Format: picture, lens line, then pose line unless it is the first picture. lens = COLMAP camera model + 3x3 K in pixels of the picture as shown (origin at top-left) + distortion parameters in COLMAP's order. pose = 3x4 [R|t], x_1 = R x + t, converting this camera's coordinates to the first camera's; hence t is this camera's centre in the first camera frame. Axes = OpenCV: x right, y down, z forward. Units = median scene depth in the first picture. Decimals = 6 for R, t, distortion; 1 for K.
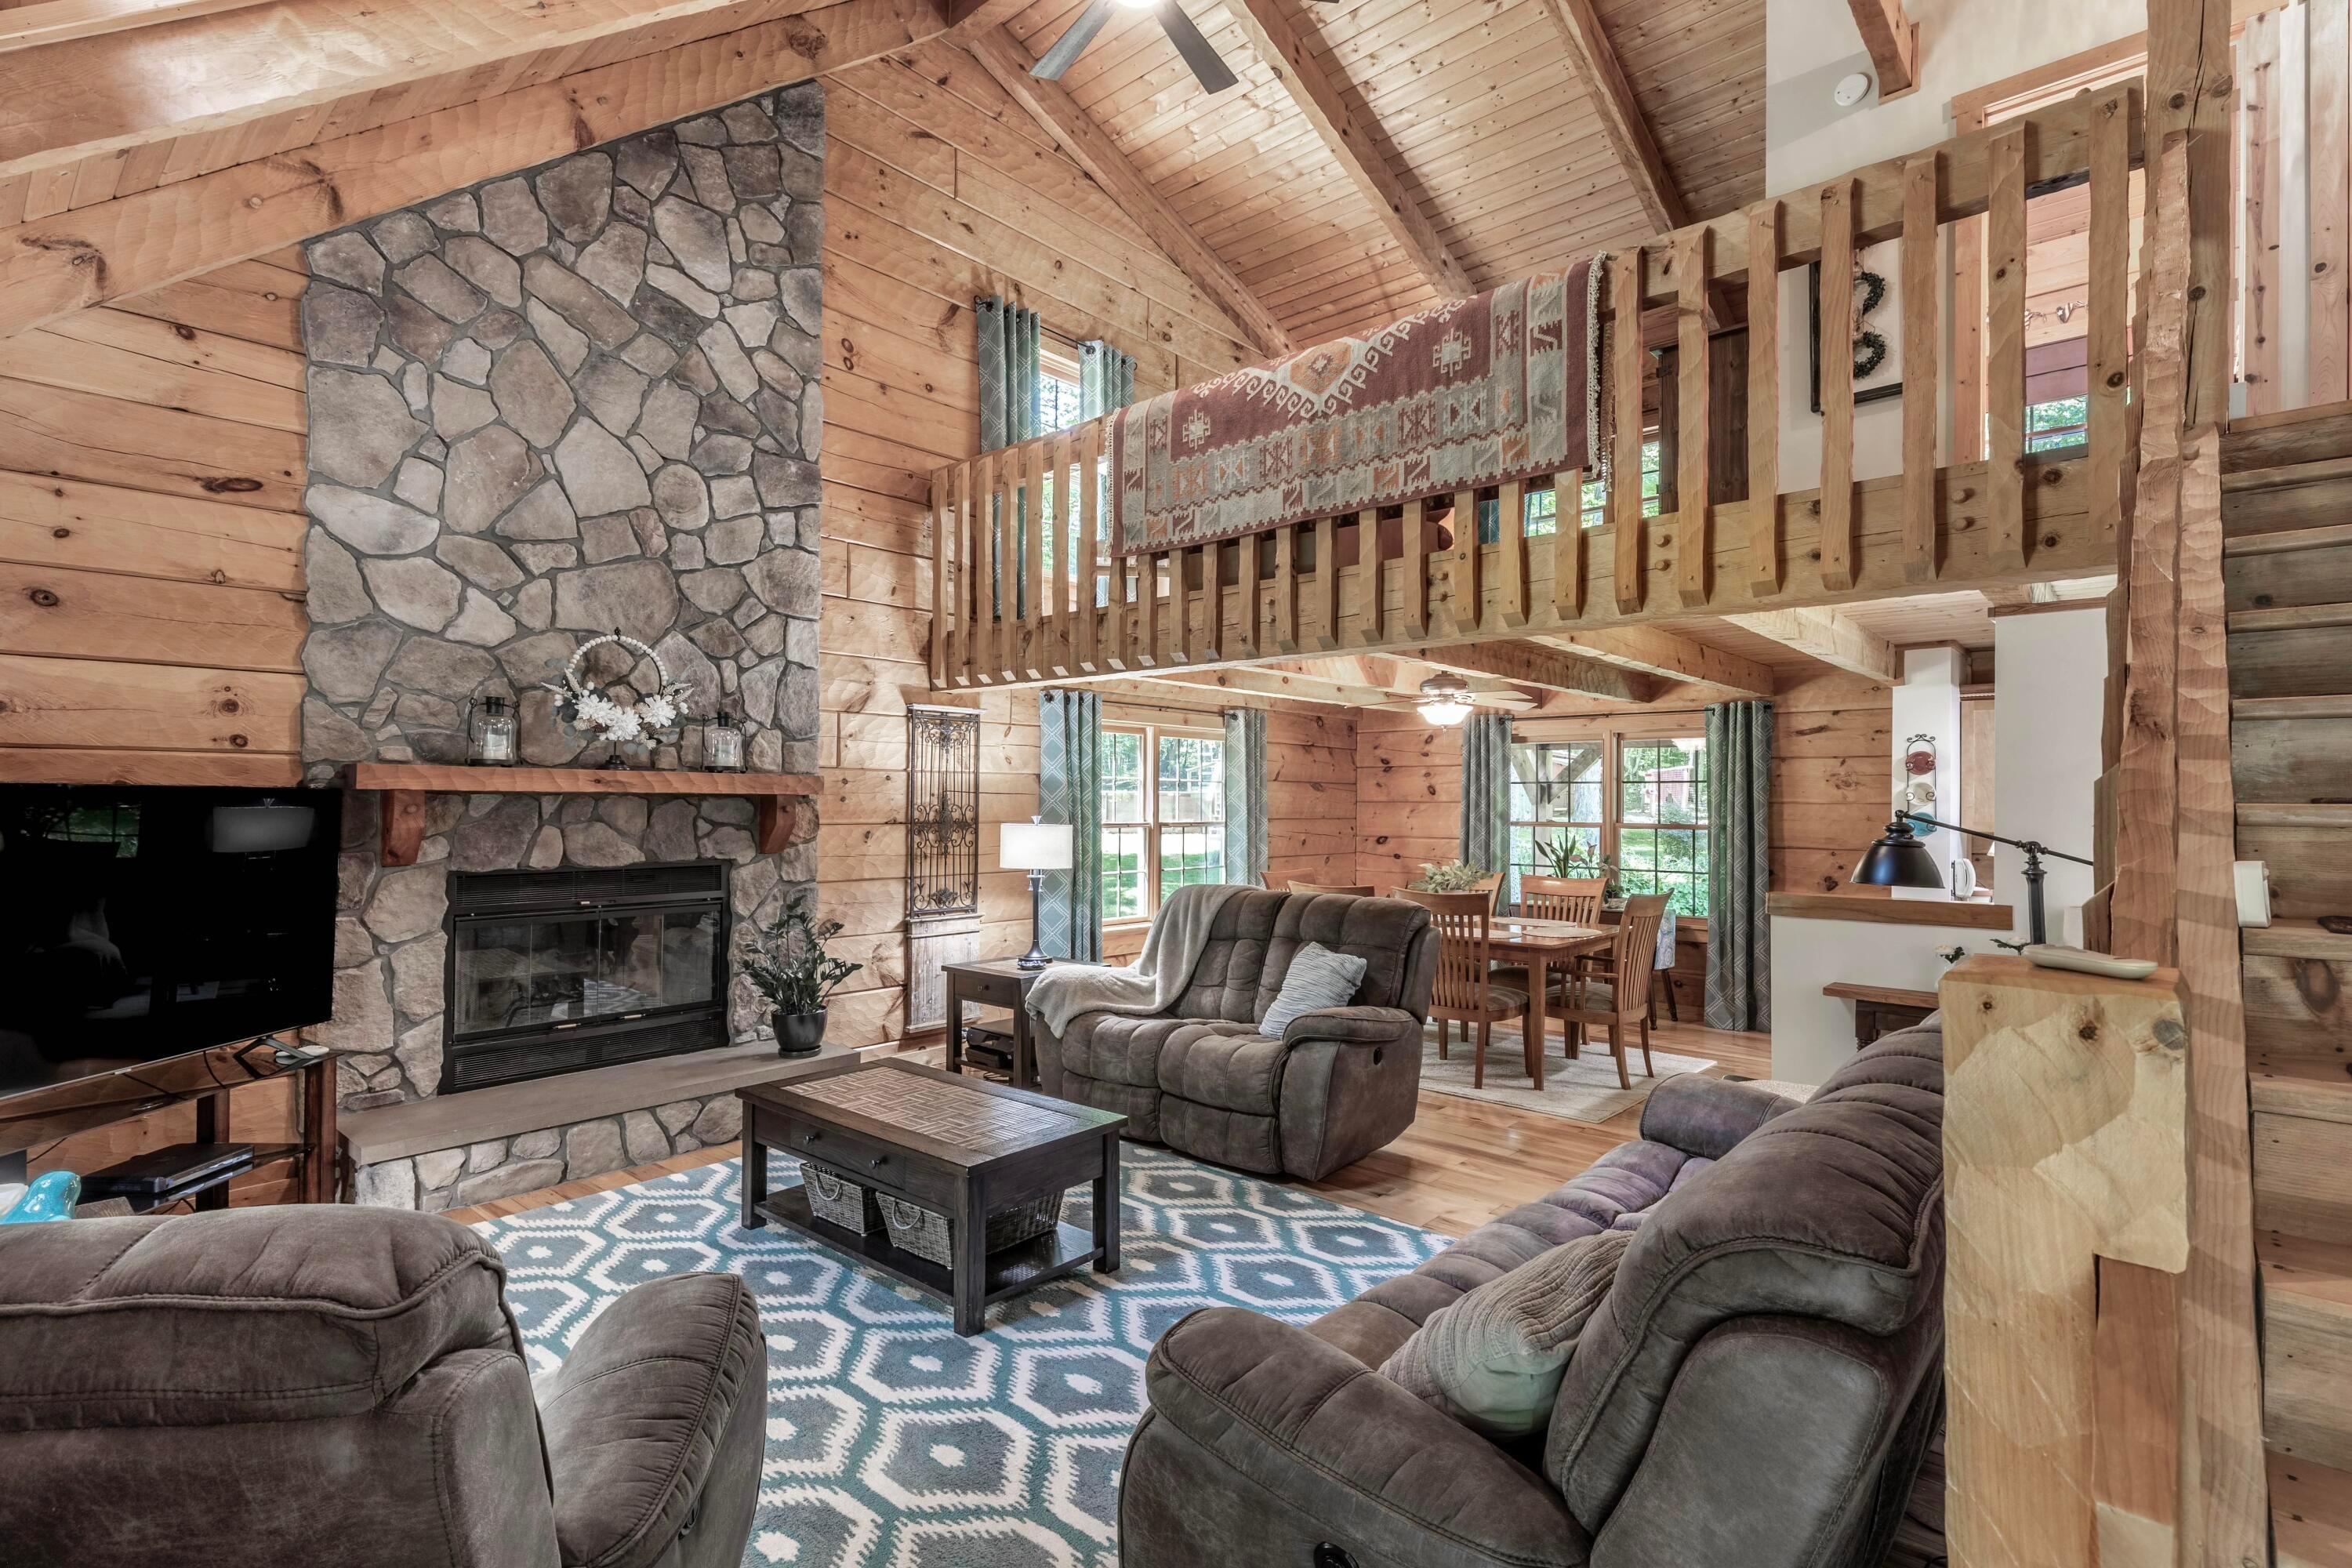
lens RADIAL K [[1091.4, 0, 1167.8], [0, 1091.4, 782.0], [0, 0, 1]] dist [0.001762, -0.001231]
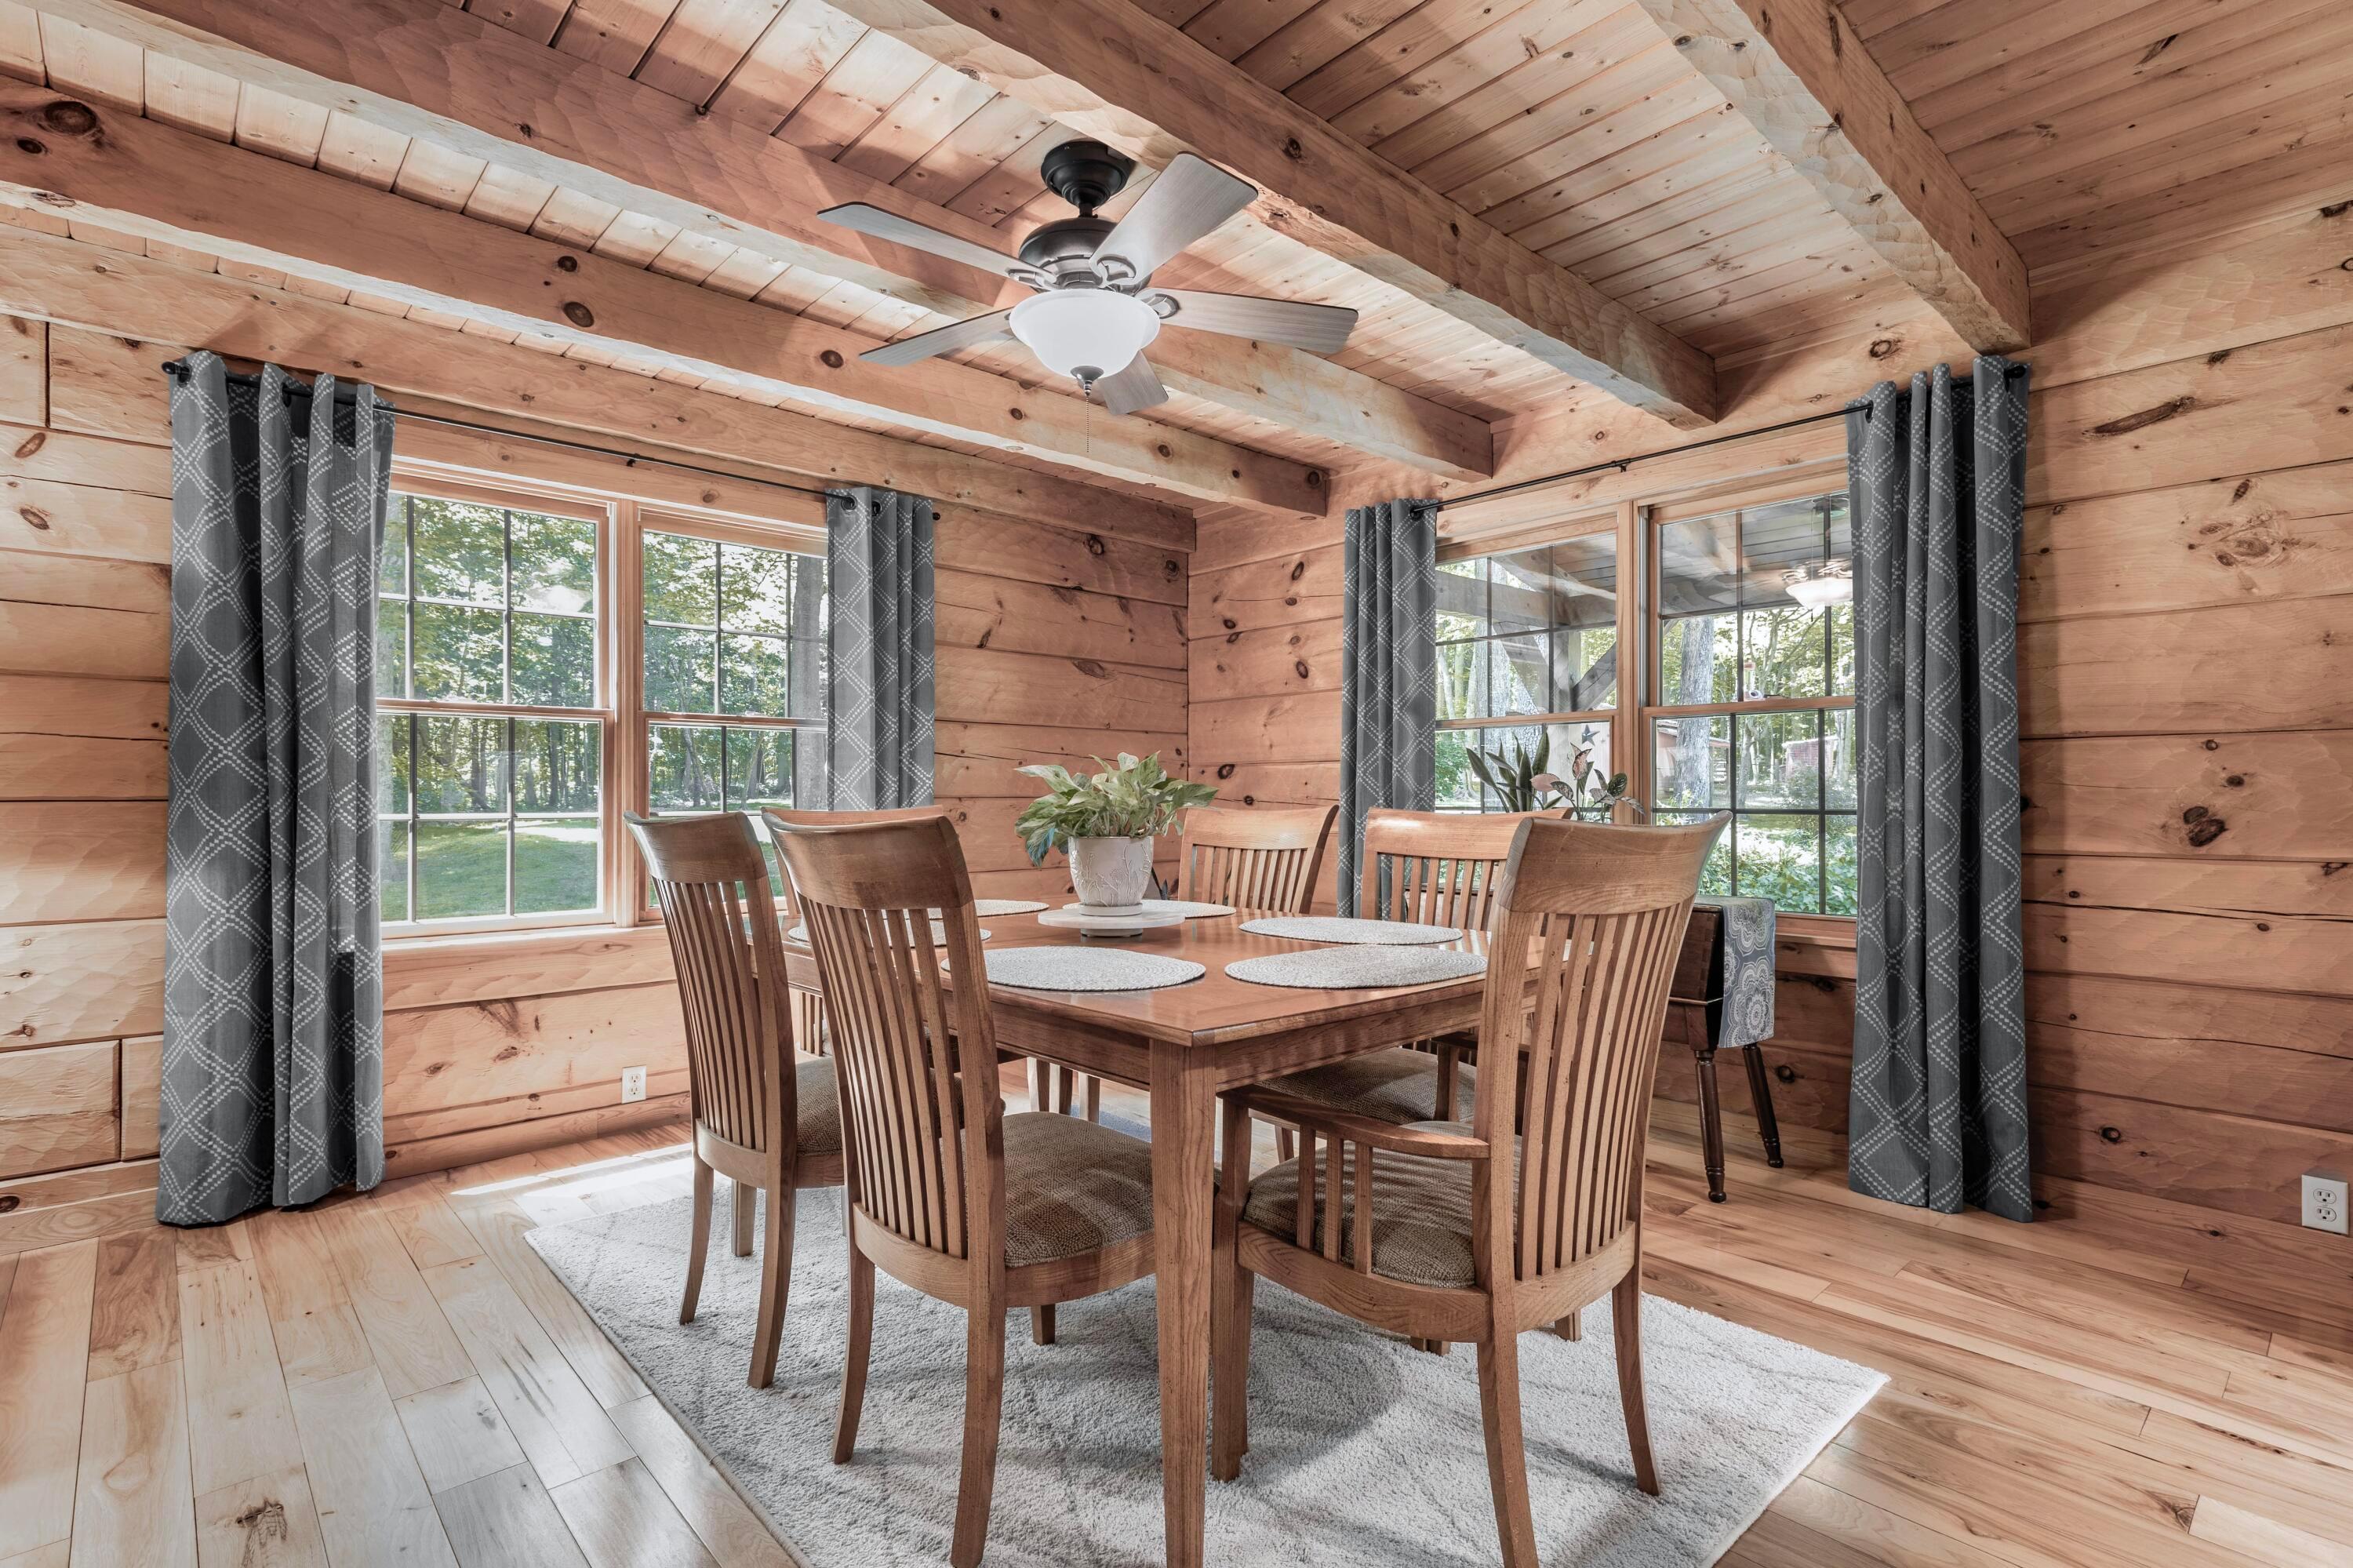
lens RADIAL K [[1091.9, 0, 1224.2], [0, 1091.9, 781.9], [0, 0, 1]] dist [0.001762, -0.001231]
pose [[0.998028, -0.005024, -0.062574, 0.281300], [0.005179, 0.999984, 0.002324, 0.070383], [0.062561, -0.002643, 0.998038, 0.571297]]
